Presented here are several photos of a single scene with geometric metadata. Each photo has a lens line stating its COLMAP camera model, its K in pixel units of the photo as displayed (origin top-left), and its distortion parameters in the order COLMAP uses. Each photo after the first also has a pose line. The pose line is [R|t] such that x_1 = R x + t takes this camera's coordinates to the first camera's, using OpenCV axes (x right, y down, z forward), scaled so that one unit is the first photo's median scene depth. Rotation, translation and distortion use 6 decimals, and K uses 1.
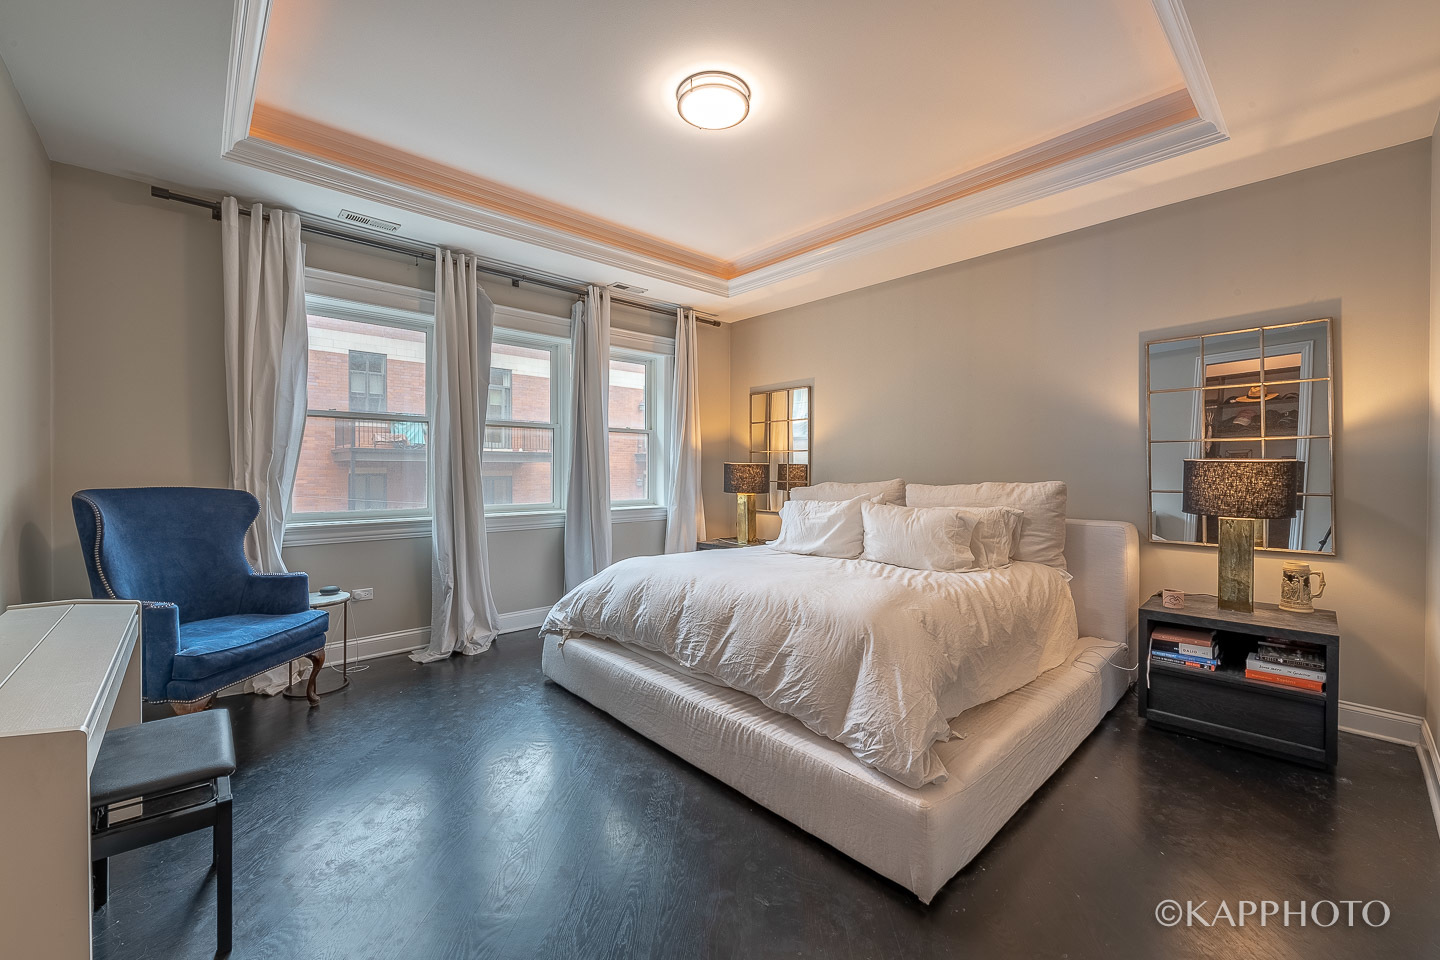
lens RADIAL K [[572.8, 0, 715.6], [0, 572.8, 477.7], [0, 0, 1]] dist [-0.000836, -0.003444]
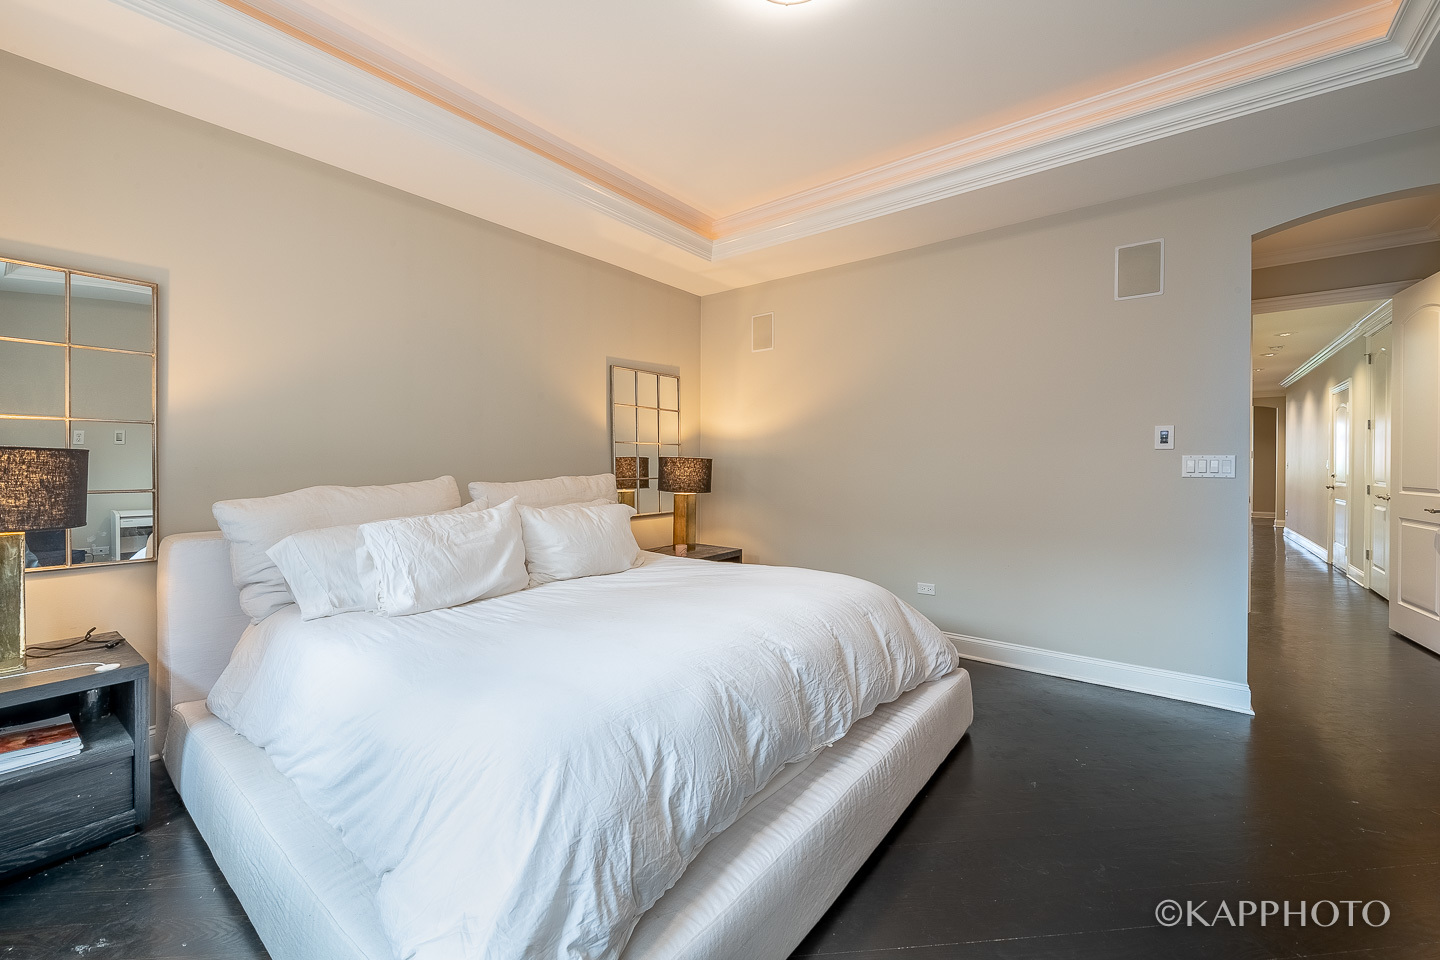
lens RADIAL K [[572.8, 0, 715.6], [0, 572.8, 477.7], [0, 0, 1]] dist [-0.000836, -0.003444]
pose [[-0.161700, -0.021760, 0.986600, -0.595783], [0.007147, 0.999705, 0.023220, -0.012940], [-0.986814, 0.010806, -0.161497, 1.037861]]
